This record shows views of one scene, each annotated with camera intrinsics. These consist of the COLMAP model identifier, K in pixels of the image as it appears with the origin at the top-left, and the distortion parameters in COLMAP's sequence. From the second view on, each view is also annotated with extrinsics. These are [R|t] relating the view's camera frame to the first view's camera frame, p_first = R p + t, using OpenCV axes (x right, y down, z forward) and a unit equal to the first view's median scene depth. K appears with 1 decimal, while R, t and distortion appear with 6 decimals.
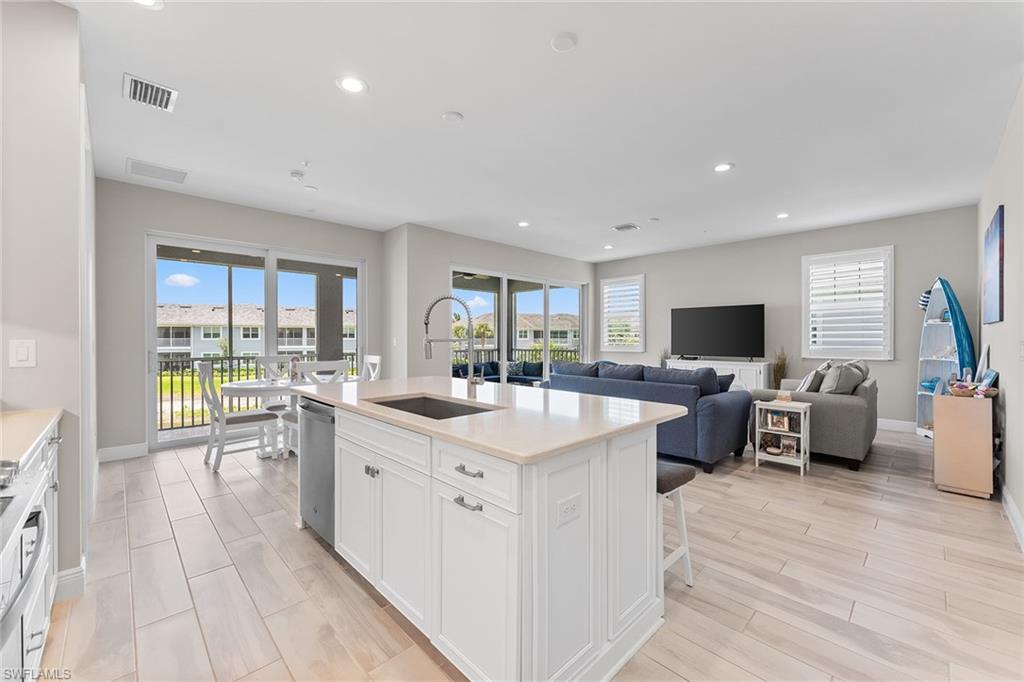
lens RADIAL K [[413.6, 0, 519.5], [0, 413.6, 337.5], [0, 0, 1]] dist [-0.001508, 0.000466]
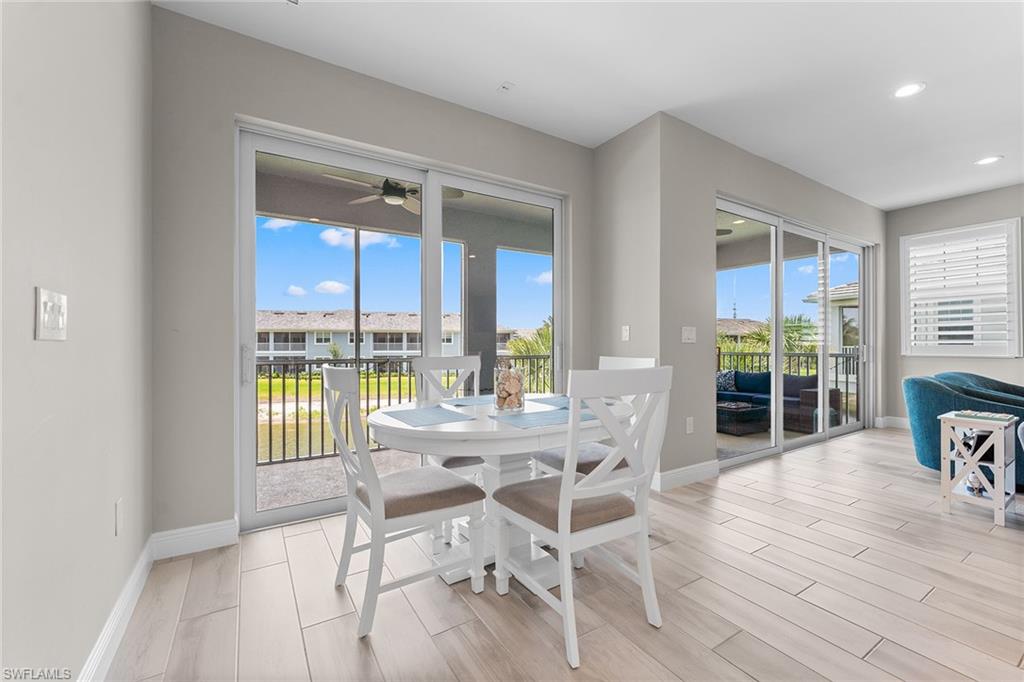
lens RADIAL K [[413.6, 0, 507.3], [0, 413.6, 340.8], [0, 0, 1]] dist [-0.001508, 0.000466]
pose [[0.976345, -0.000493, -0.216219, -0.211490], [-0.001289, 0.999966, -0.008102, 0.015215], [0.216216, 0.008189, 0.976311, 0.262108]]
